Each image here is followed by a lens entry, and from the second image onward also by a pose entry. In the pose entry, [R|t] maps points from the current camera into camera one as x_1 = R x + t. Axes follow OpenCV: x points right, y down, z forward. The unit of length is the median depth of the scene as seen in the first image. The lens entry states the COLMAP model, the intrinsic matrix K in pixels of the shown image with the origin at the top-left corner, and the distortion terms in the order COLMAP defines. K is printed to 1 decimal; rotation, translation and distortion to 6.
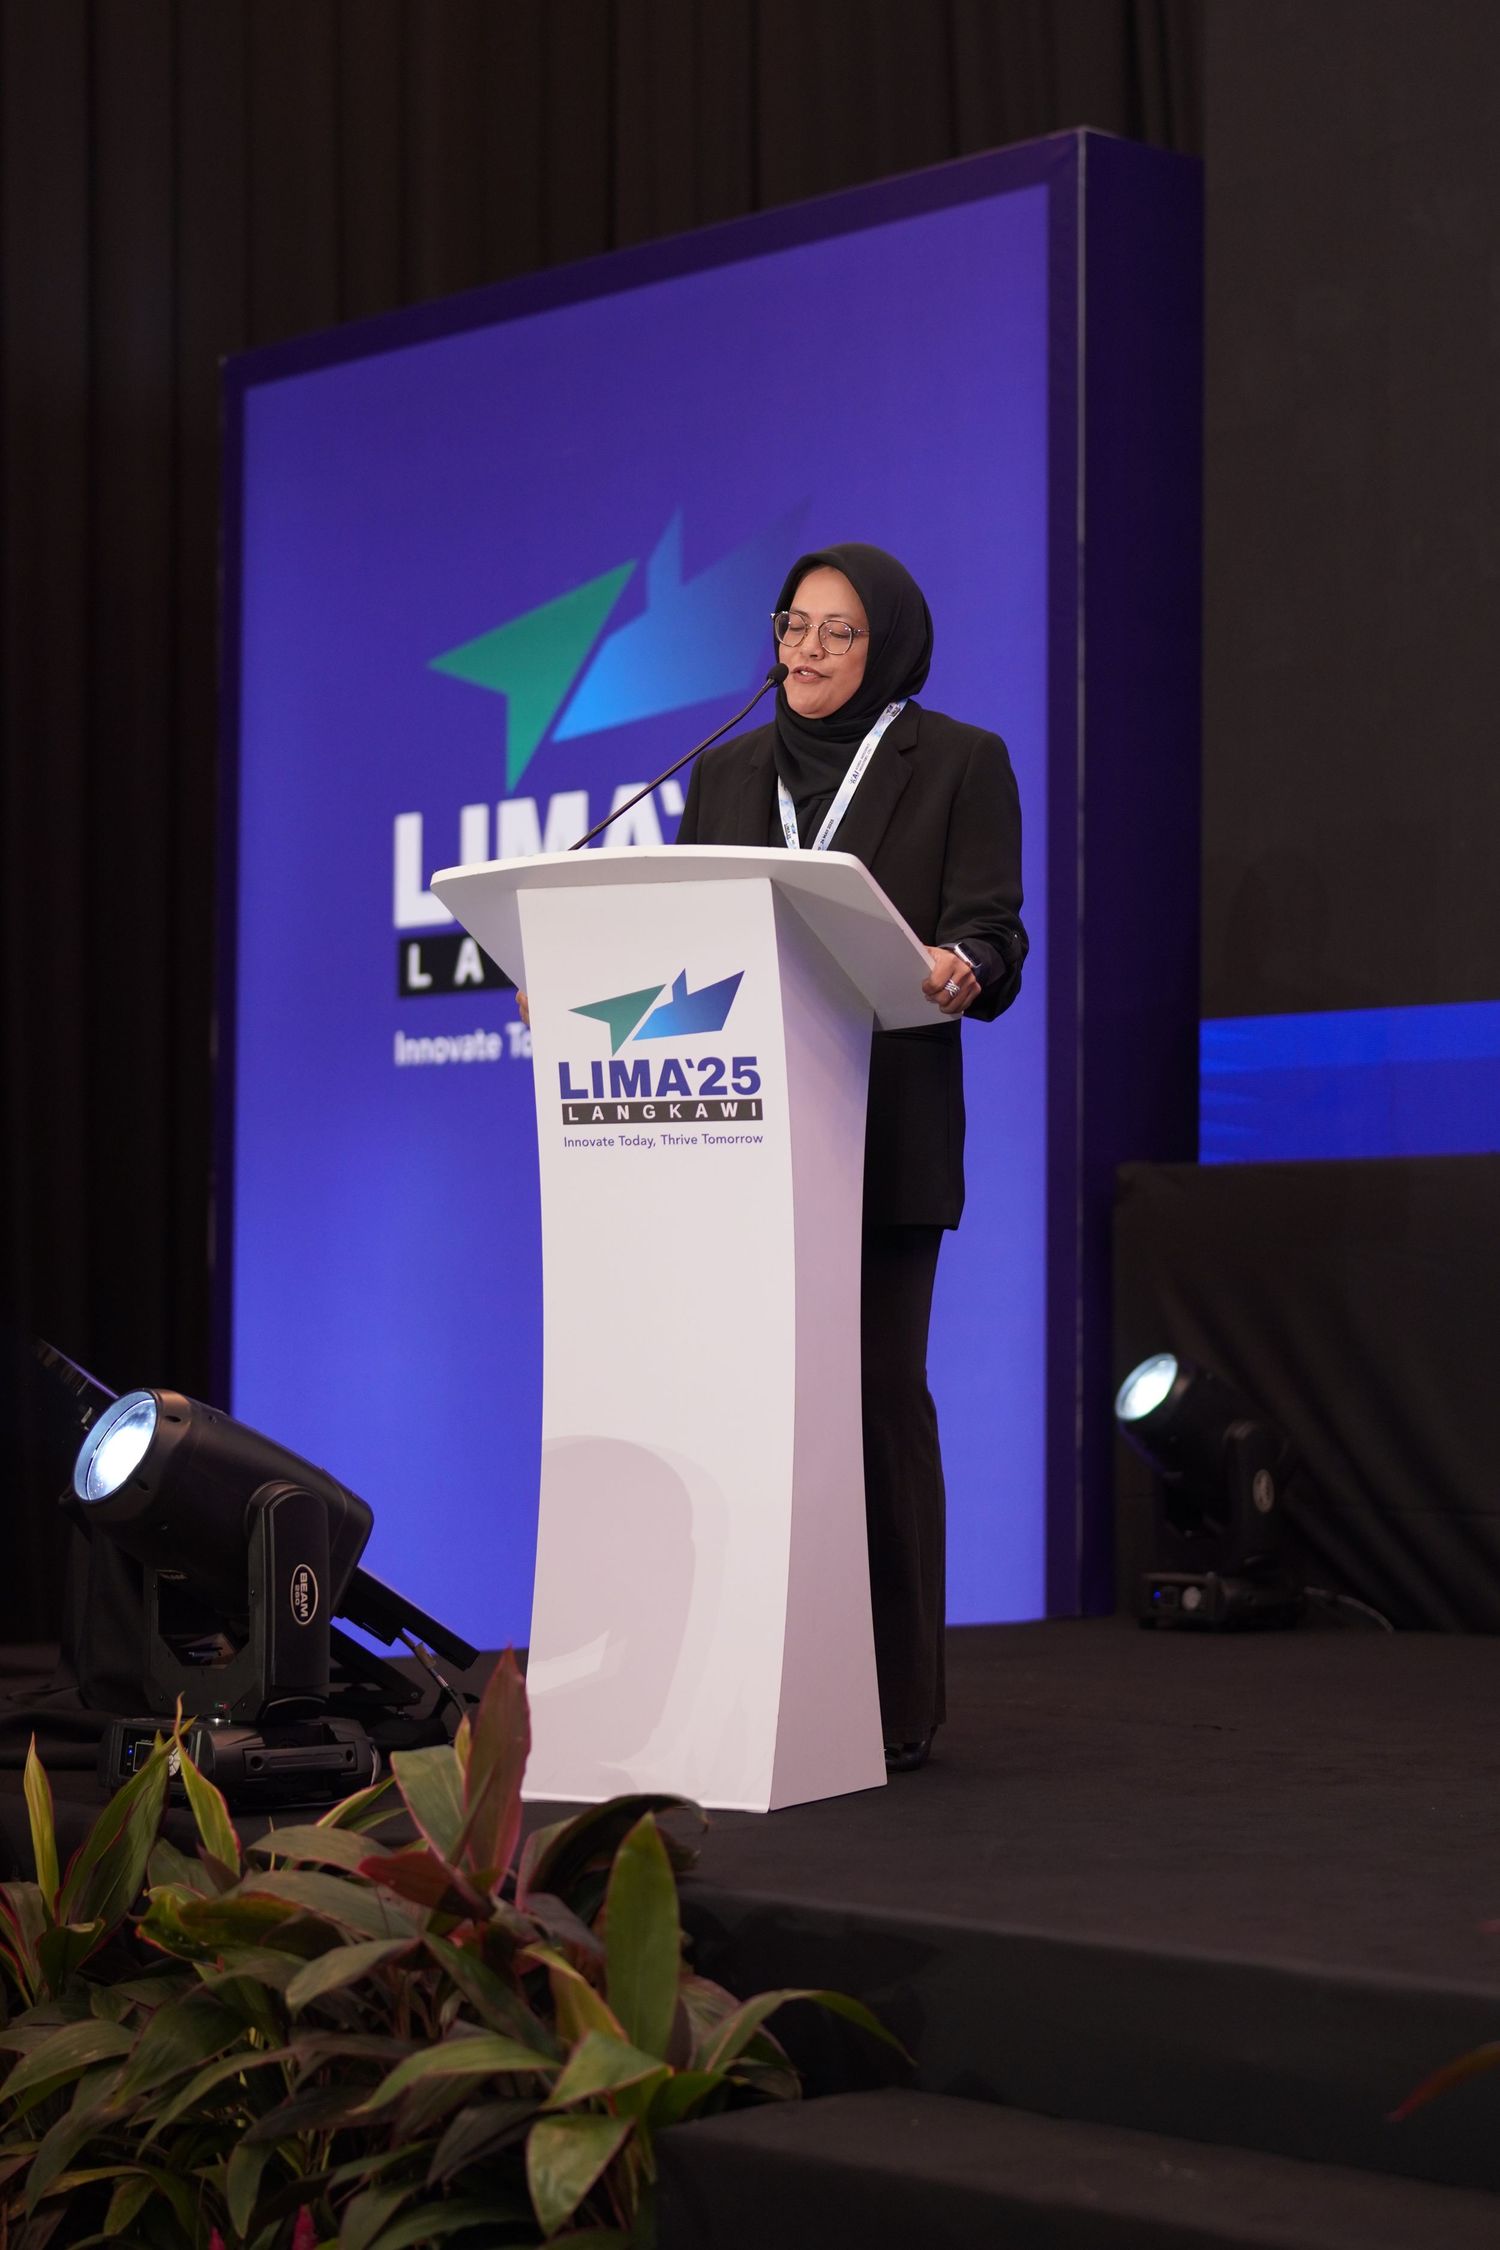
lens RADIAL K [[4778.3, 0, 750.9], [0, 4778.3, 1122.5], [0, 0, 1]] dist [-0.060109, 0.000000]
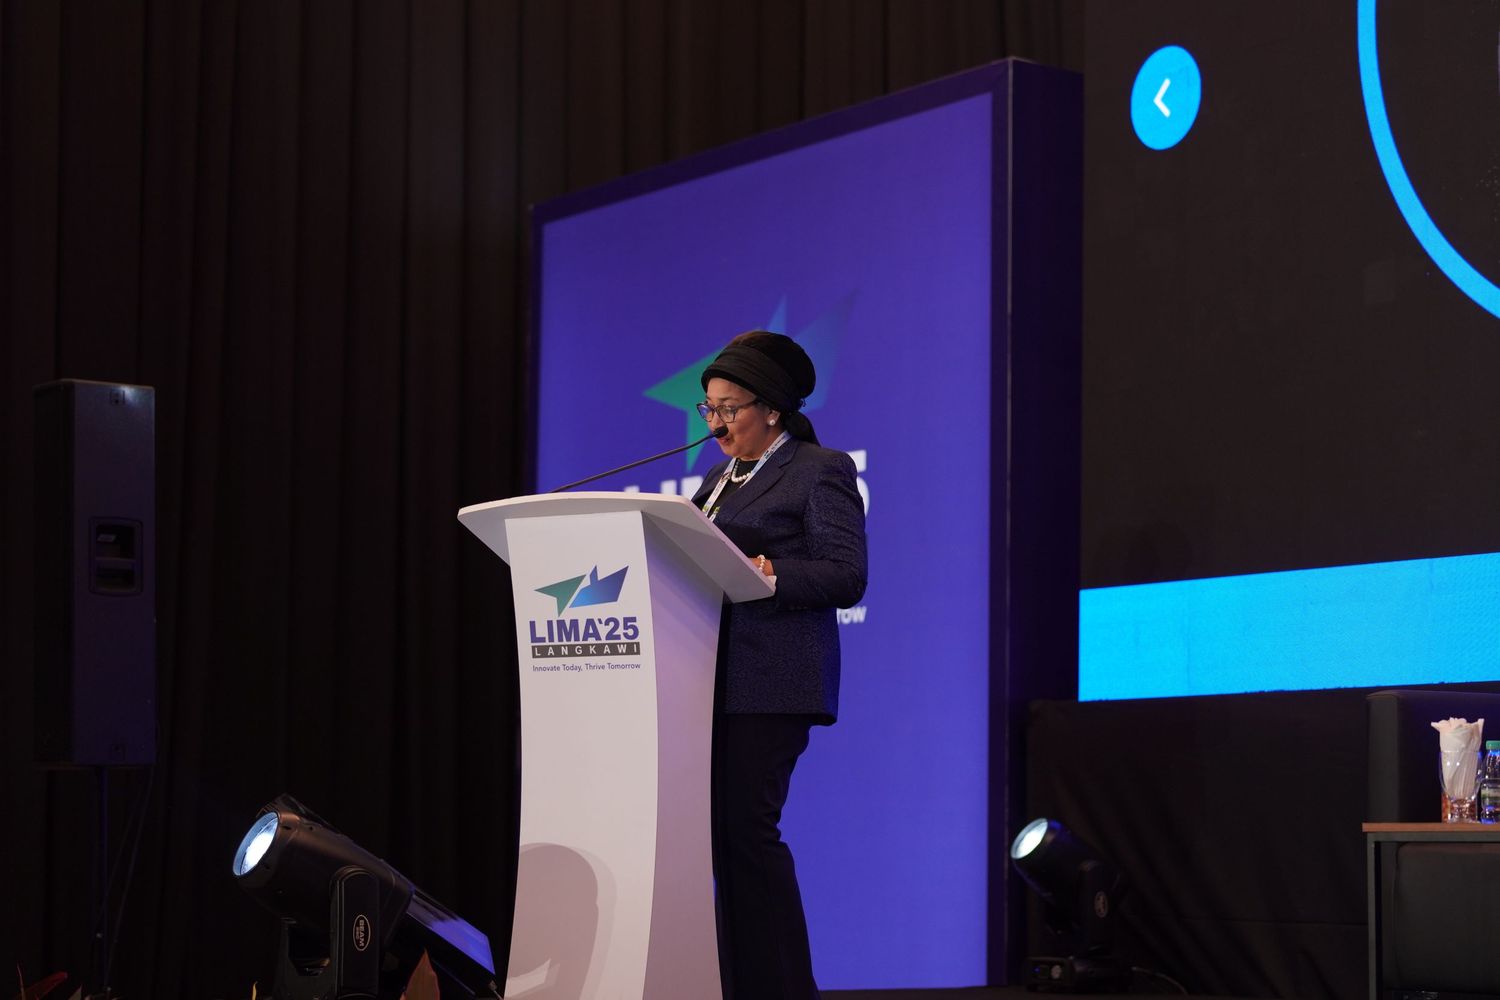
lens RADIAL K [[3185.5, 0, 747.4], [0, 3185.5, 501.0], [0, 0, 1]] dist [-0.060109, 0.000000]
pose [[0.993900, -0.003305, -0.110236, 0.160806], [-0.003786, 0.997939, -0.064053, 0.016894], [0.110221, 0.064079, 0.991839, -0.110623]]
